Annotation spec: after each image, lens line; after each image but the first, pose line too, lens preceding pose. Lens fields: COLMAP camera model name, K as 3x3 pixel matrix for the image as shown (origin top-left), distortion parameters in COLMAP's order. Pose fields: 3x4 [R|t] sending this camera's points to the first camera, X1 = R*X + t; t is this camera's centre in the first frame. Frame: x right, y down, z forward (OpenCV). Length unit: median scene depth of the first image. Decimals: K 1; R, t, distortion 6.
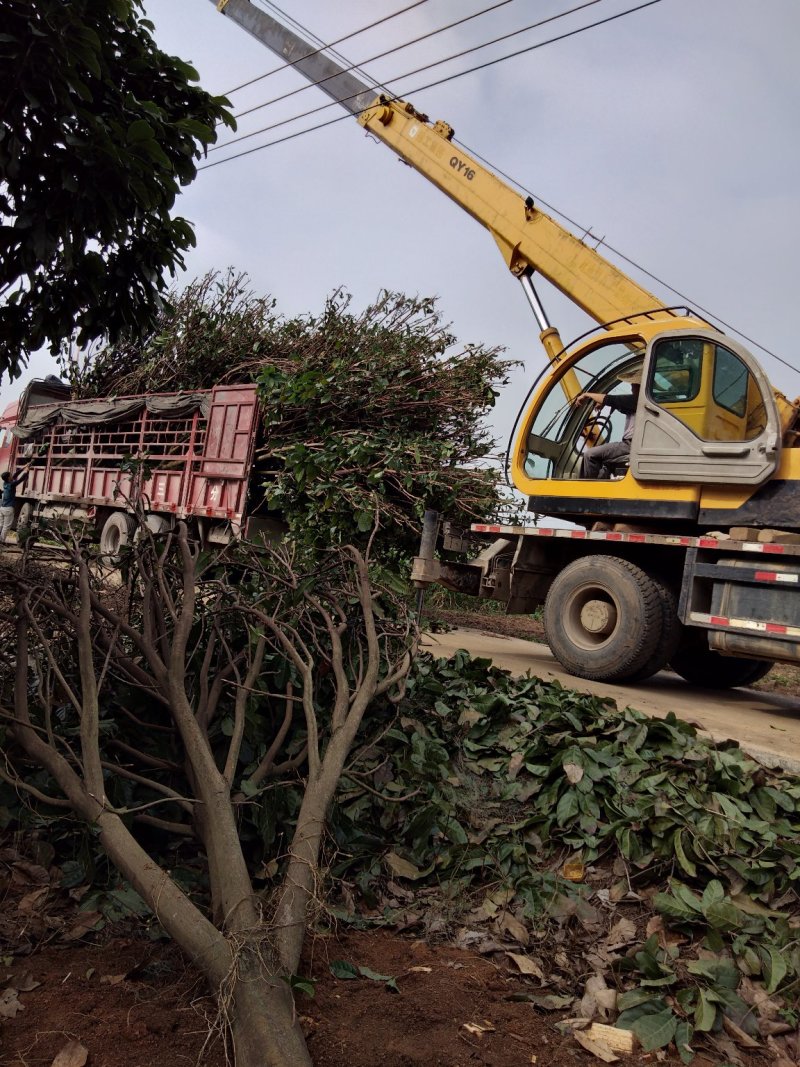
lens RADIAL K [[842.2, 0, 400.0], [0, 842.2, 533.5], [0, 0, 1]] dist [0.107090, -0.200396]
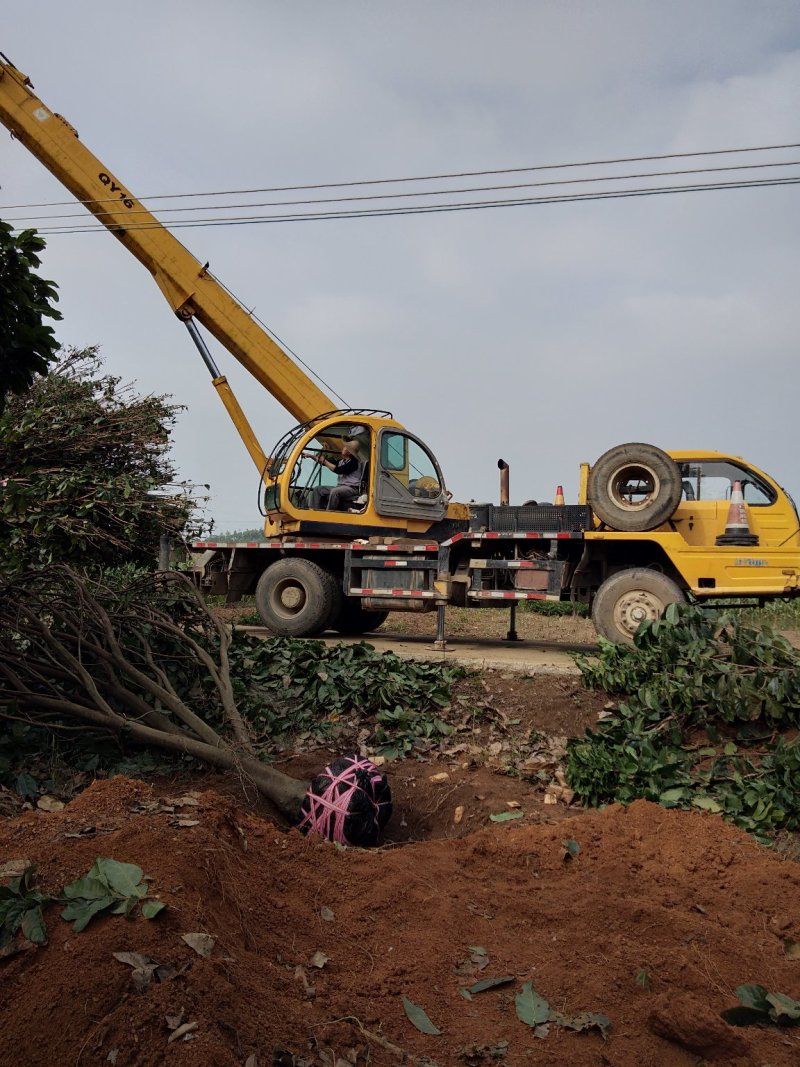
lens RADIAL K [[842.2, 0, 400.0], [0, 842.2, 533.5], [0, 0, 1]] dist [0.107090, -0.200396]
pose [[0.884061, -0.076505, 0.461067, -0.400869], [0.068145, 0.997069, 0.034782, -0.080392], [-0.462377, 0.000670, 0.886683, -0.634381]]
